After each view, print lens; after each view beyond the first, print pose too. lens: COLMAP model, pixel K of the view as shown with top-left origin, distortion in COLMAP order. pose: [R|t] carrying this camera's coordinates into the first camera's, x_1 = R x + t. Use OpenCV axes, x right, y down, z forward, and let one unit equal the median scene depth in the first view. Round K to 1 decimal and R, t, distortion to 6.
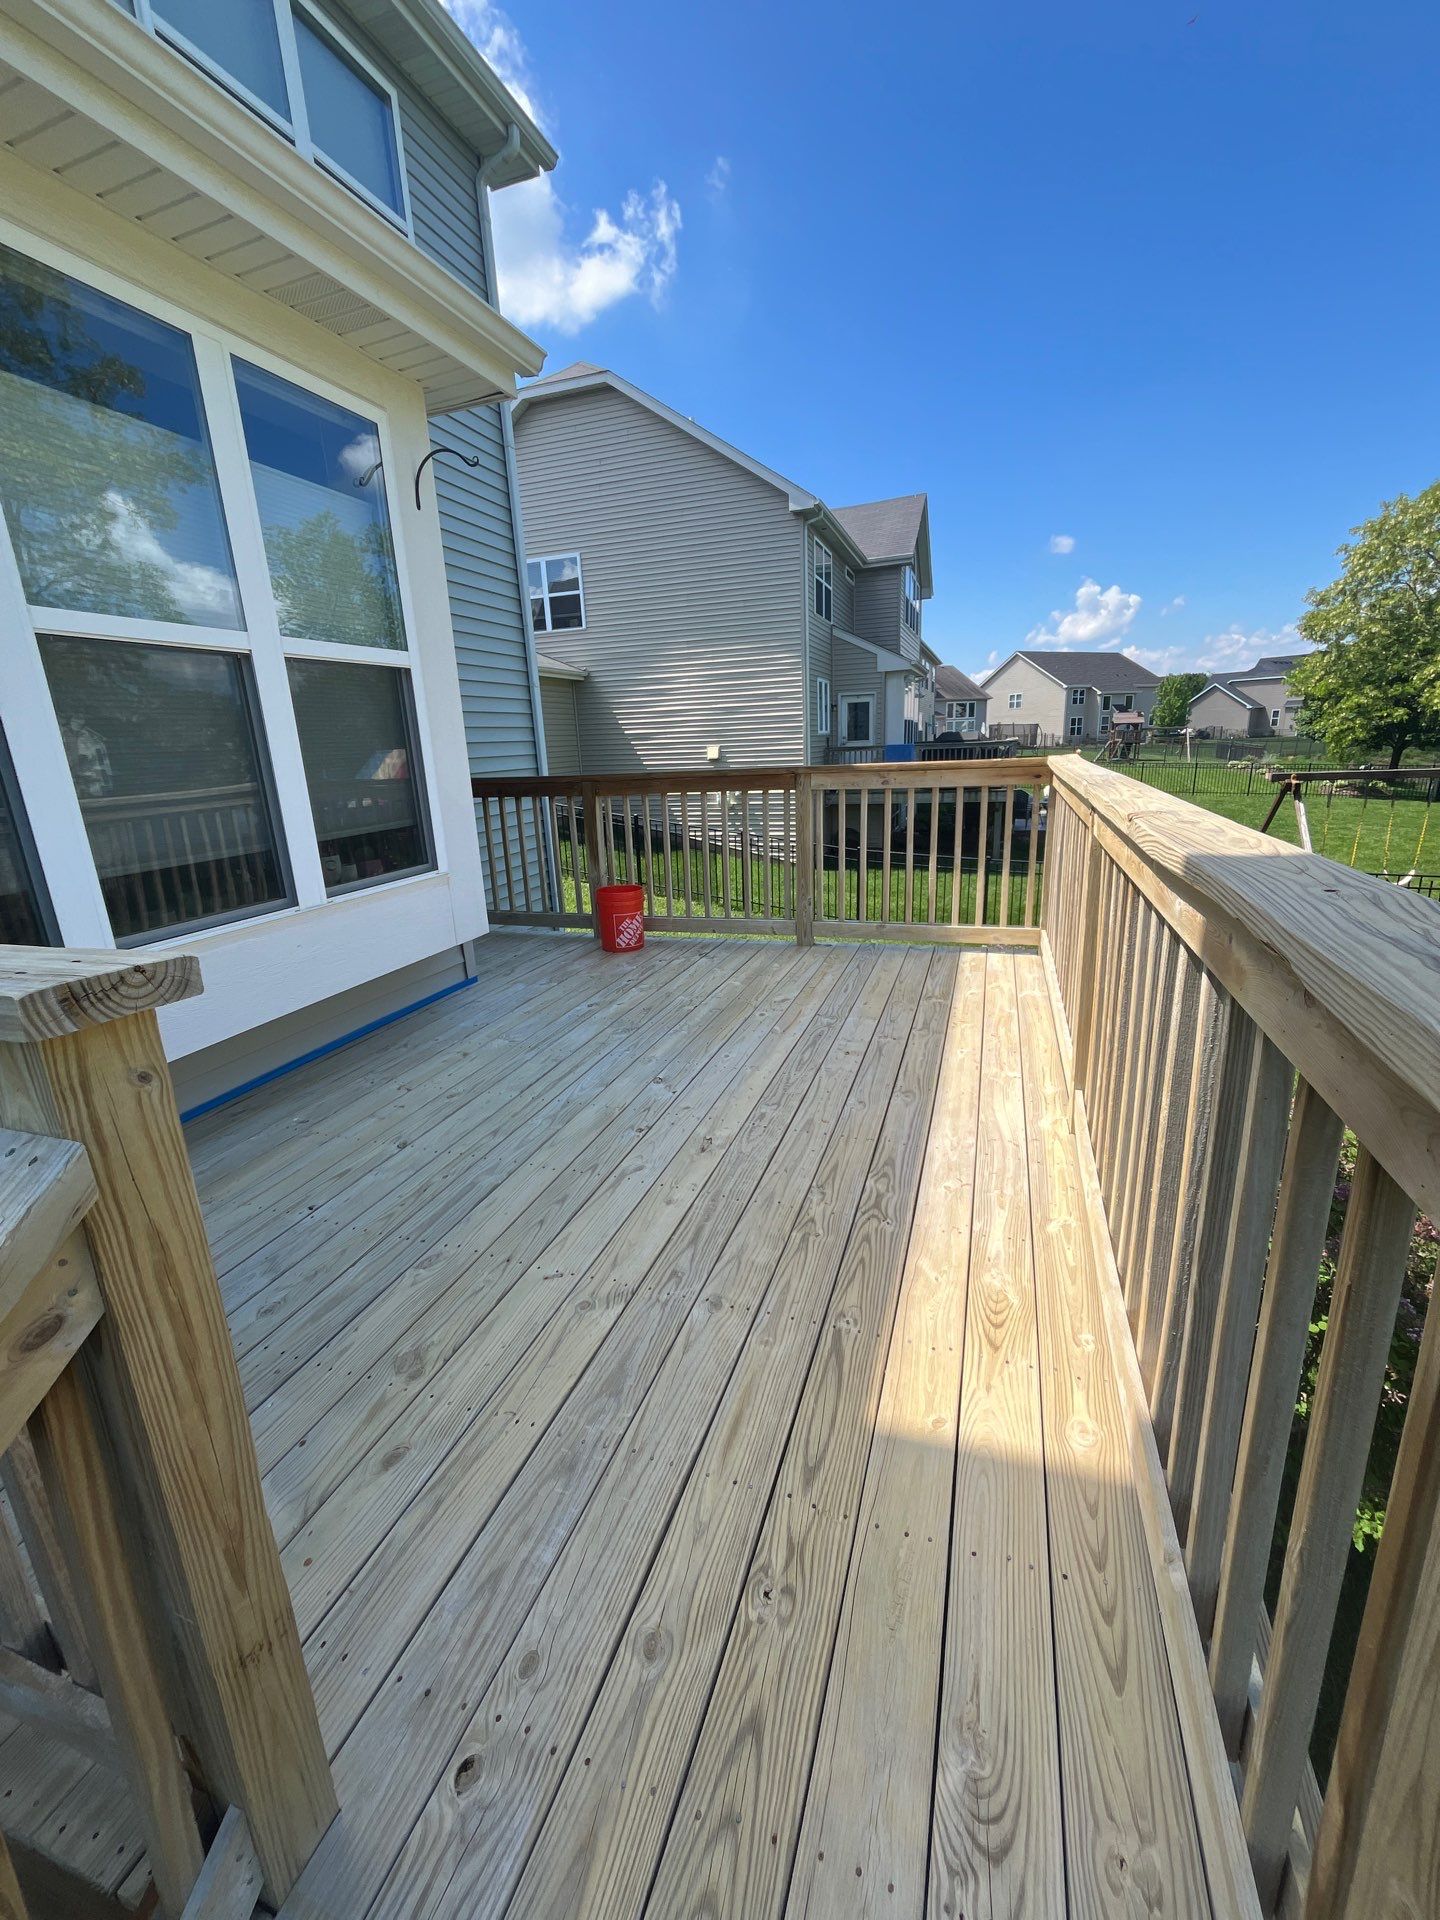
lens RADIAL K [[776.8, 0, 720.9], [0, 776.8, 946.8], [0, 0, 1]] dist [-0.000406, -0.000295]
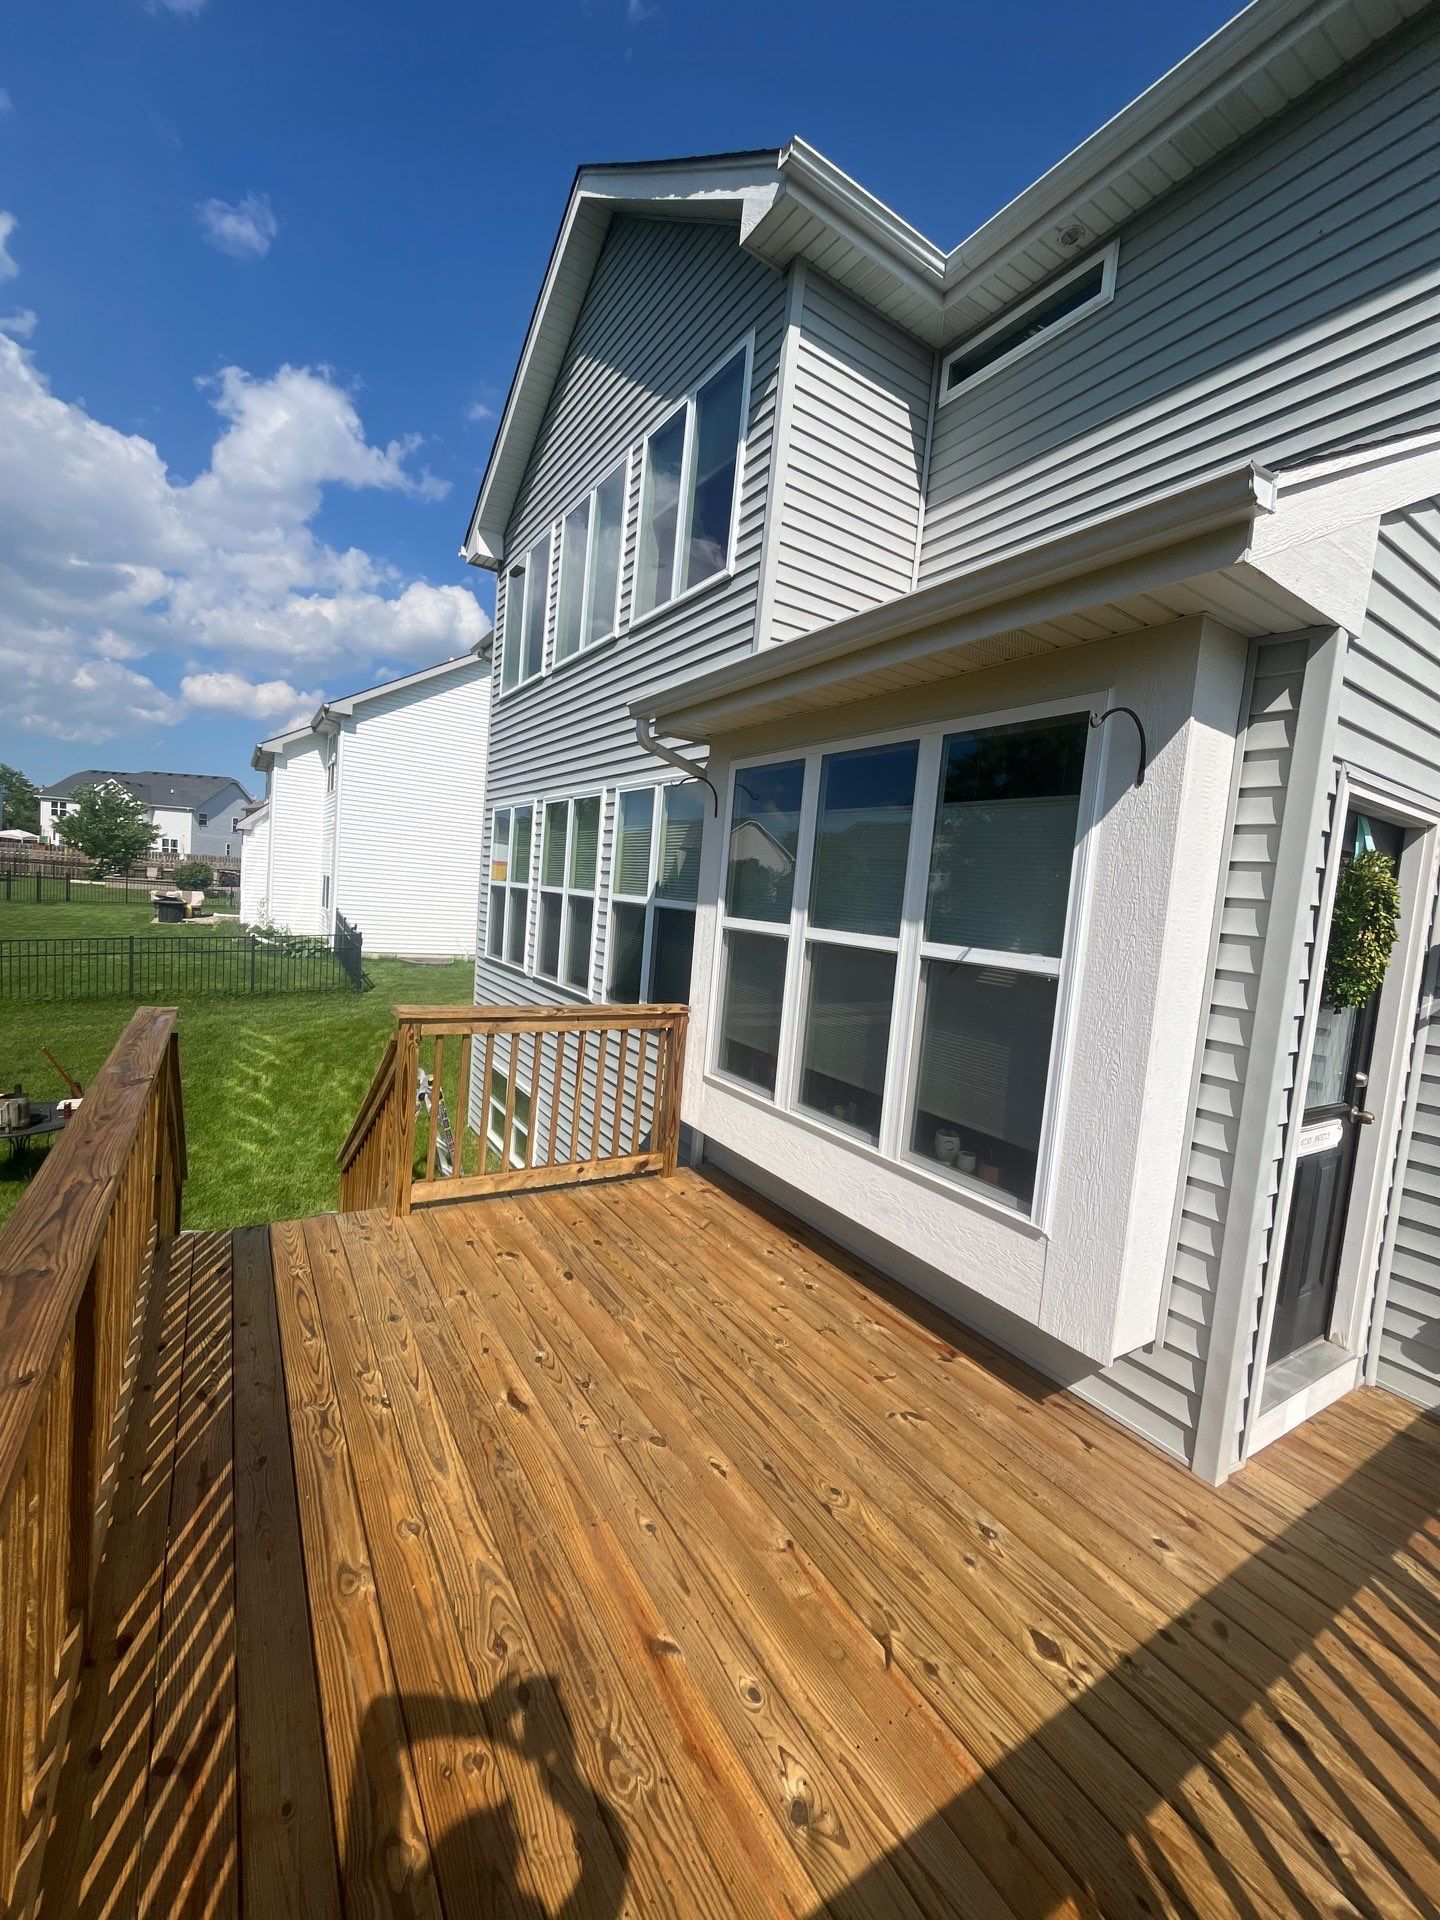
lens RADIAL K [[773.3, 0, 726.8], [0, 773.3, 958.2], [0, 0, 1]] dist [-0.001726, 0.000485]
pose [[-0.614309, 0.054399, -0.787188, 0.268950], [-0.261441, 0.927238, 0.268101, -0.297885], [0.744495, 0.370501, -0.555389, 0.698025]]
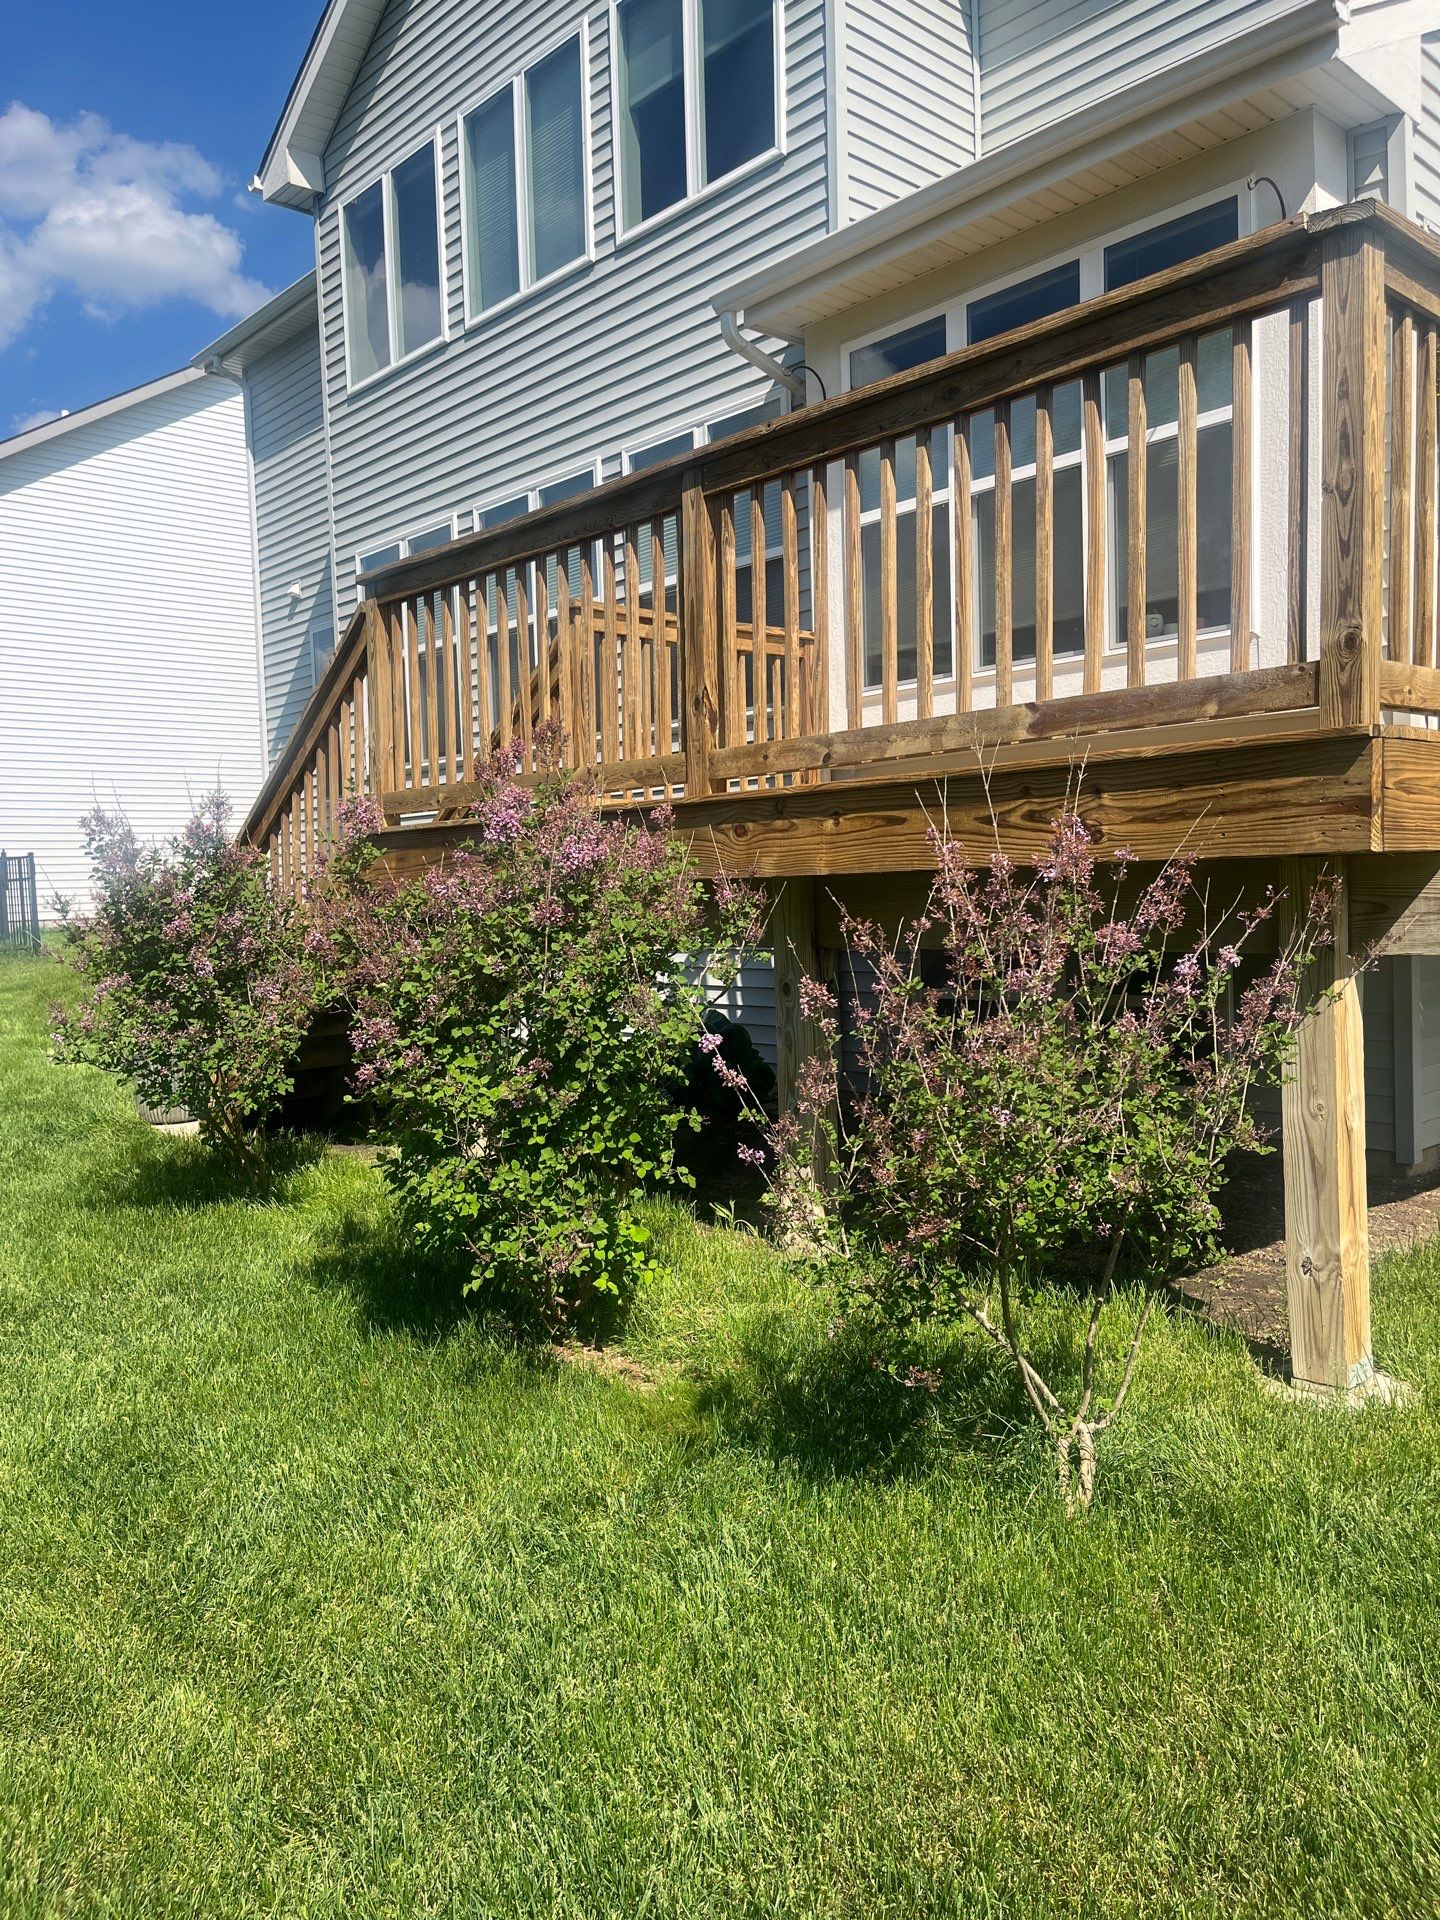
lens RADIAL K [[1451.6, 0, 719.4], [0, 1451.6, 986.6], [0, 0, 1]] dist [0.079880, -0.107380]
pose [[-0.467426, 0.113796, -0.876678, 0.968917], [-0.174576, 0.960270, 0.217727, 0.026344], [0.866623, 0.254818, -0.428989, 0.834249]]
